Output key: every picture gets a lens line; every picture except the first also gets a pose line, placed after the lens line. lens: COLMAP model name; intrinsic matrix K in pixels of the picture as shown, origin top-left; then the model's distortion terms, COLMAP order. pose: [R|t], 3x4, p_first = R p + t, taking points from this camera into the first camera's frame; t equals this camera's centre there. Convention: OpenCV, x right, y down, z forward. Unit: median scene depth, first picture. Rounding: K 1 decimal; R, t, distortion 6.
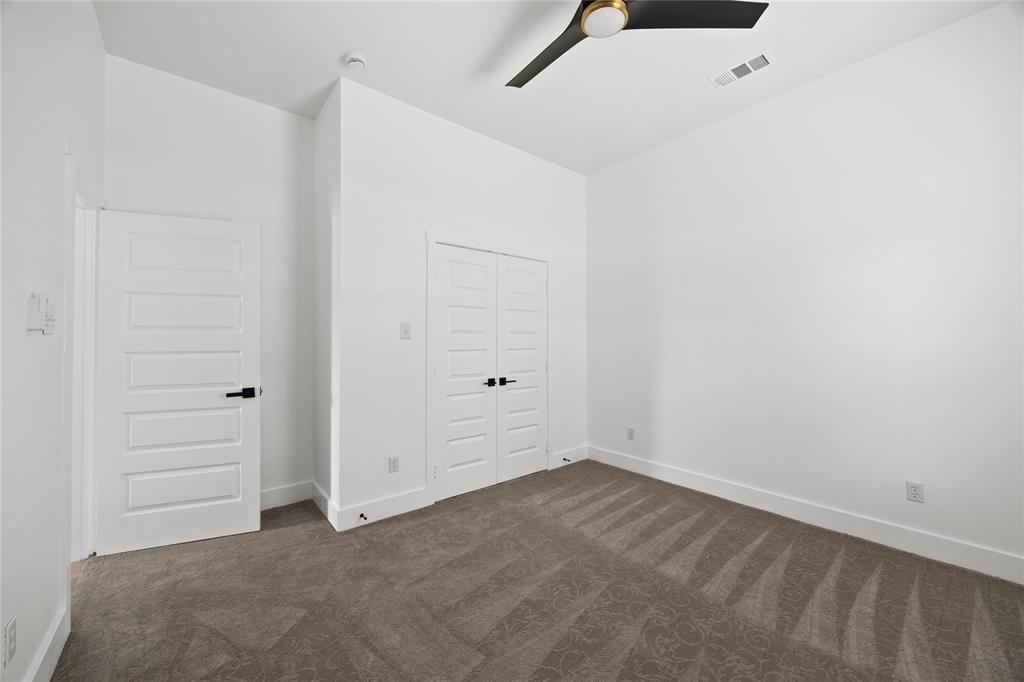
lens RADIAL K [[398.1, 0, 512.0], [0, 398.1, 341.0], [0, 0, 1]] dist [0.000026, -0.000035]
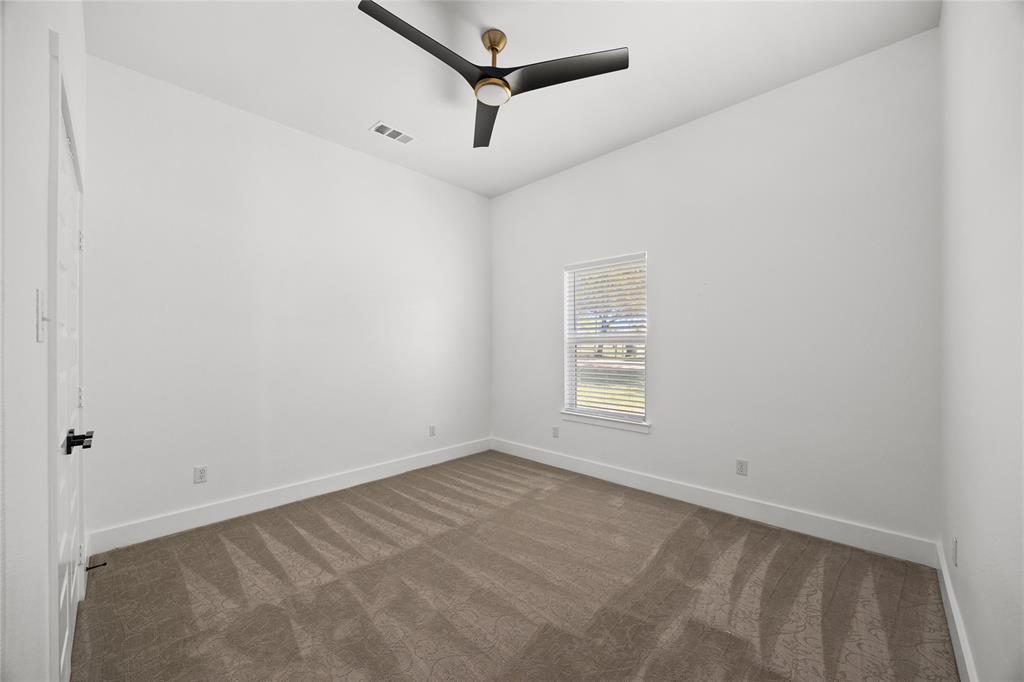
lens RADIAL K [[387.6, 0, 514.1], [0, 387.6, 343.5], [0, 0, 1]] dist [0.000385, 0.000000]
pose [[-0.115941, -0.002460, 0.993253, -0.785259], [-0.005917, 0.999981, 0.001786, -0.034493], [-0.993238, -0.005670, -0.115954, 0.788964]]
